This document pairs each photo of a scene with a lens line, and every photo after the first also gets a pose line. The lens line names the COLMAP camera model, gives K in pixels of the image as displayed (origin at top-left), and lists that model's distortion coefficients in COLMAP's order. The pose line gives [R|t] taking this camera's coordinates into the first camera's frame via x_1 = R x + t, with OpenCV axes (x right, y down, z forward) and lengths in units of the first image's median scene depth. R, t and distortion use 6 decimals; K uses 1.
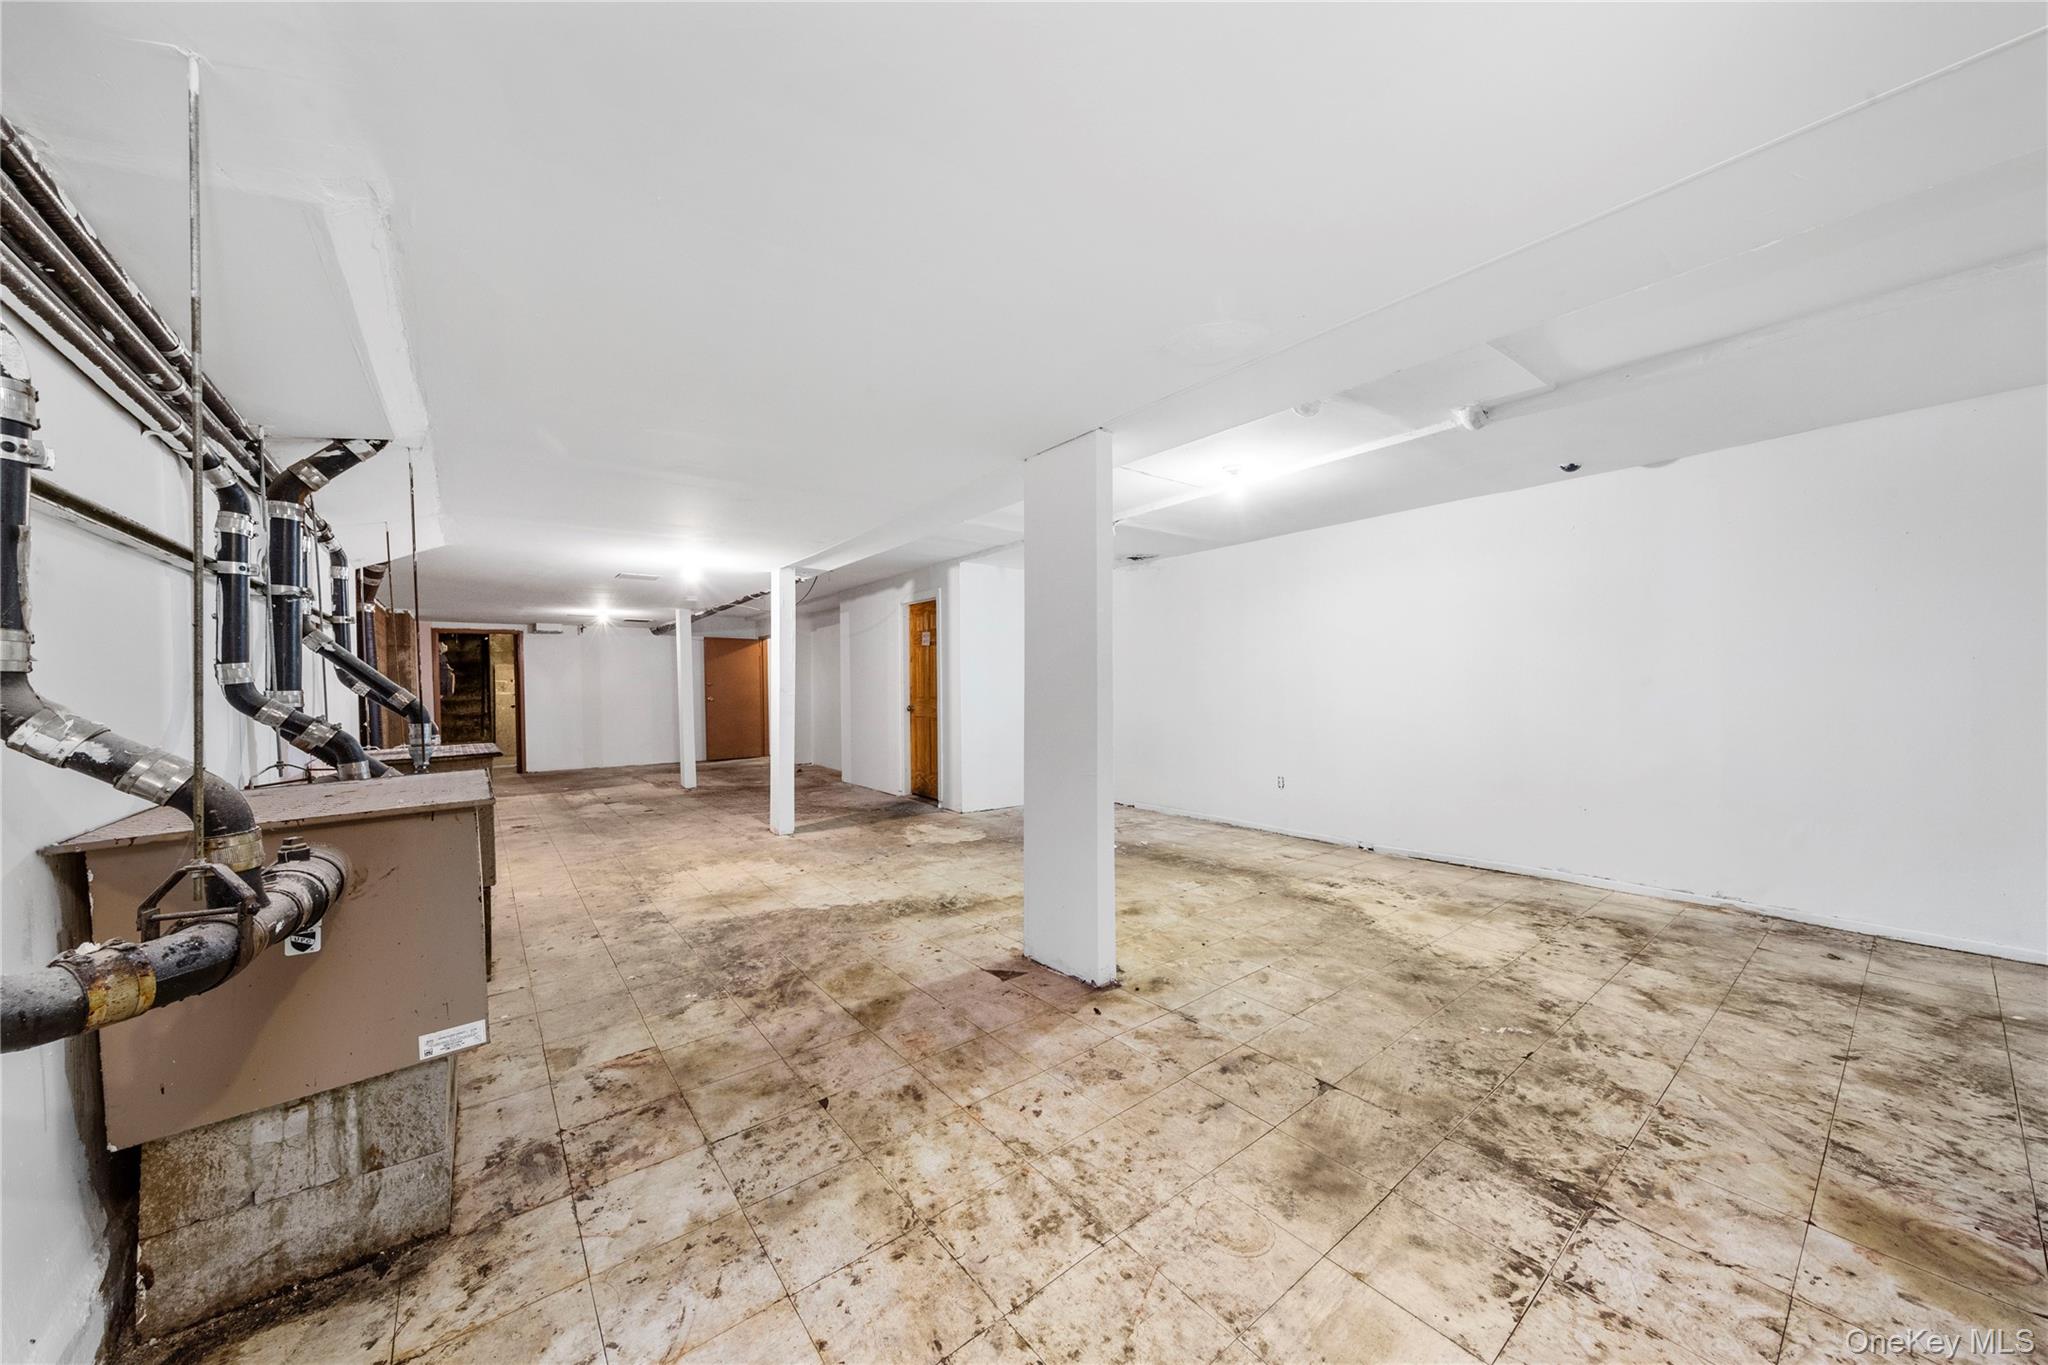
lens RADIAL K [[694.0, 0, 984.2], [0, 694.0, 676.1], [0, 0, 1]] dist [0.006587, 0.000185]
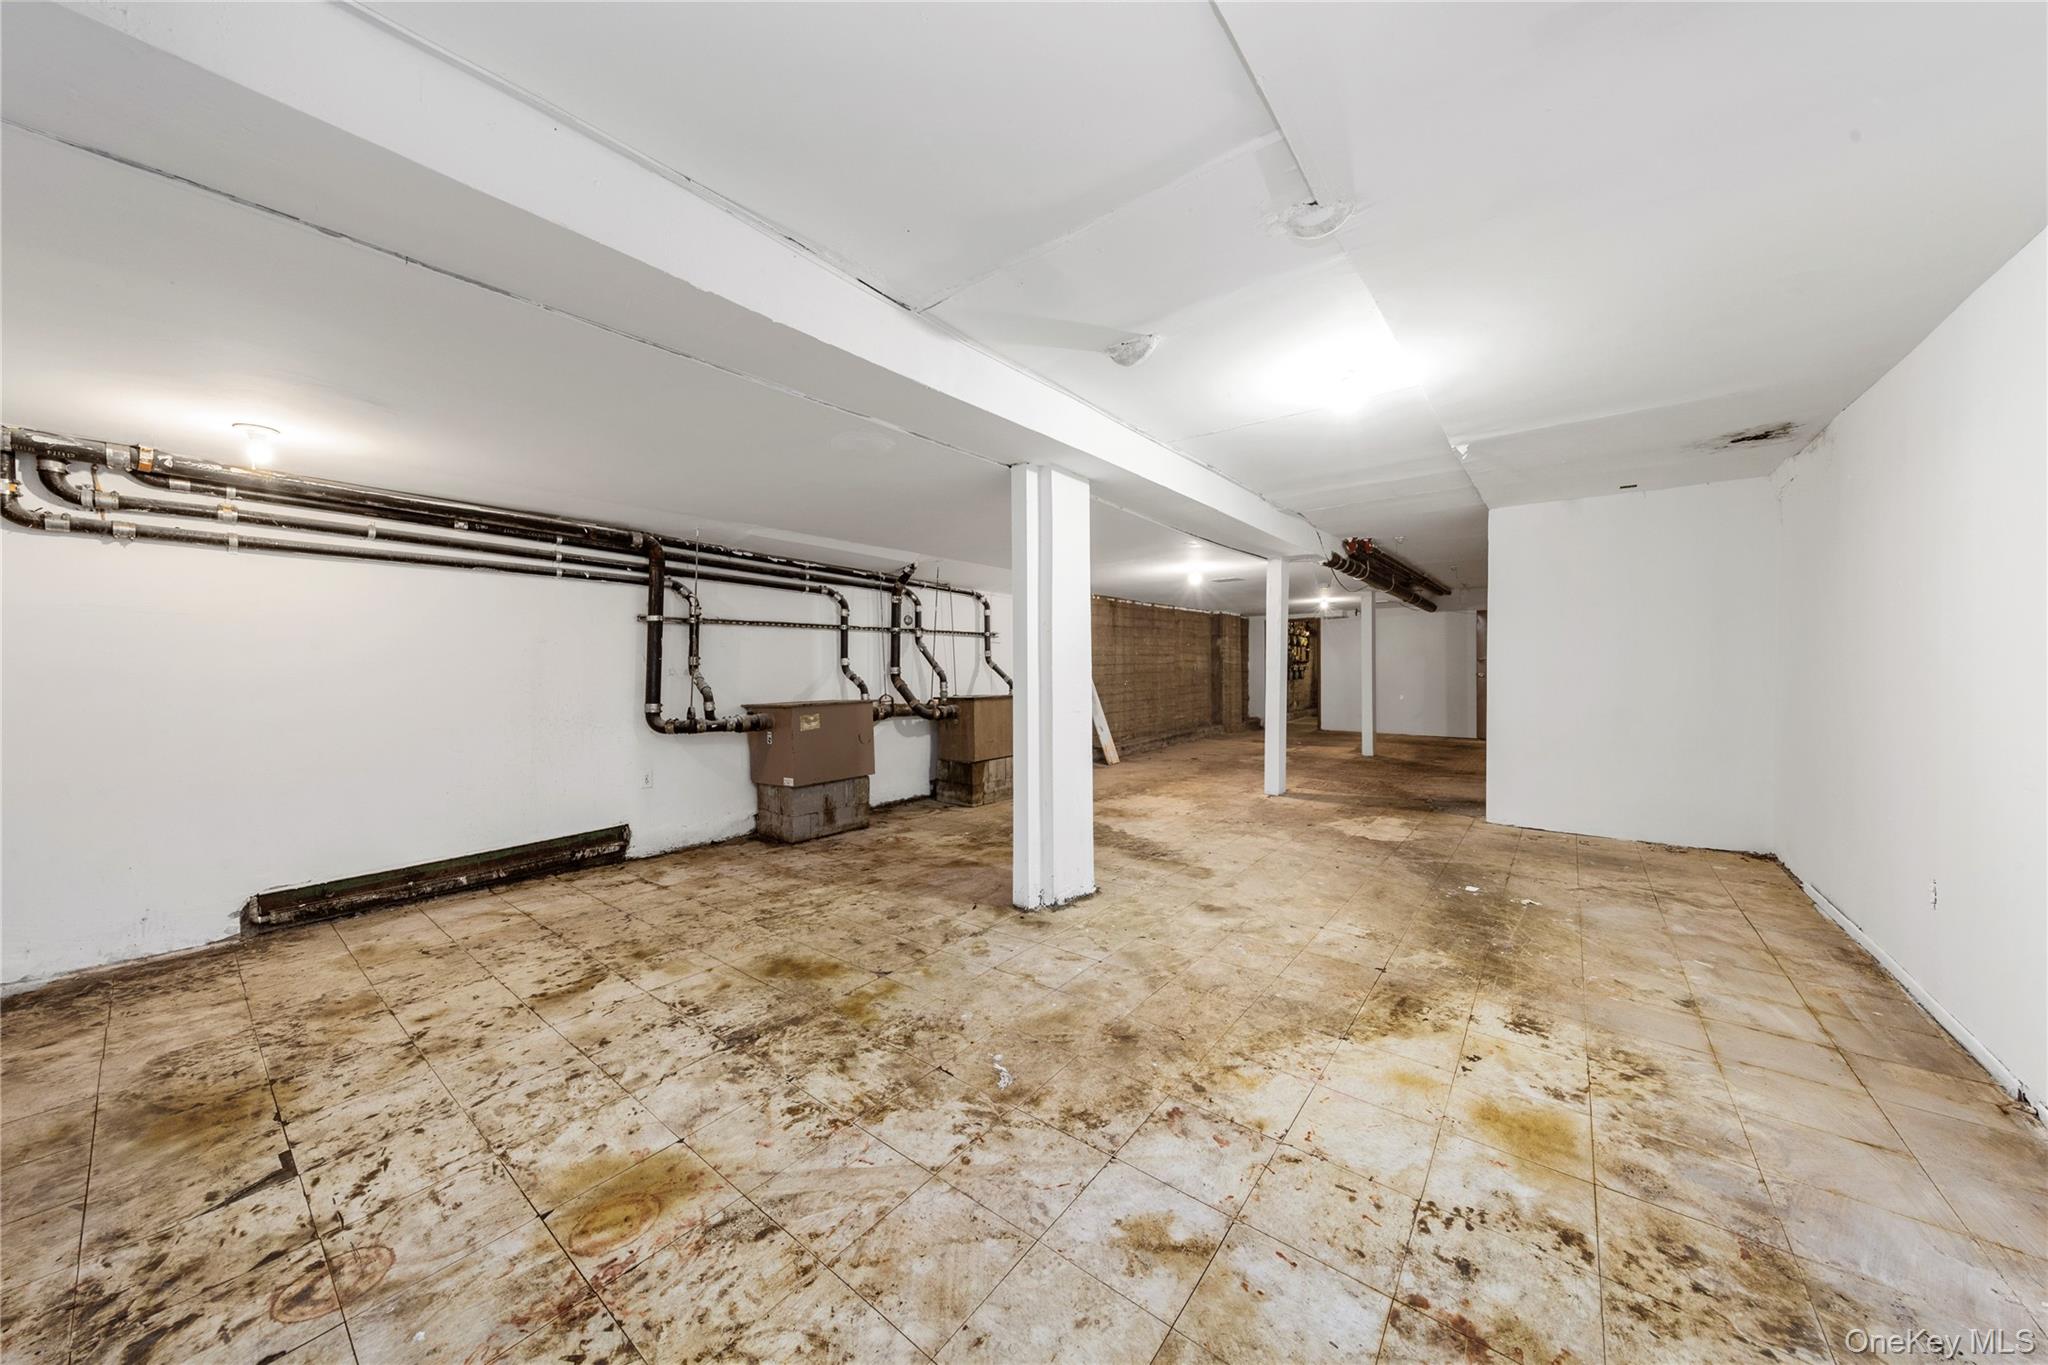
lens RADIAL K [[694.0, 0, 984.2], [0, 694.0, 676.1], [0, 0, 1]] dist [0.006587, 0.000185]
pose [[0.220949, 0.023614, -0.974999, 1.571371], [0.011713, 0.999570, 0.026863, 0.031335], [0.975215, -0.017356, 0.220578, 0.841385]]
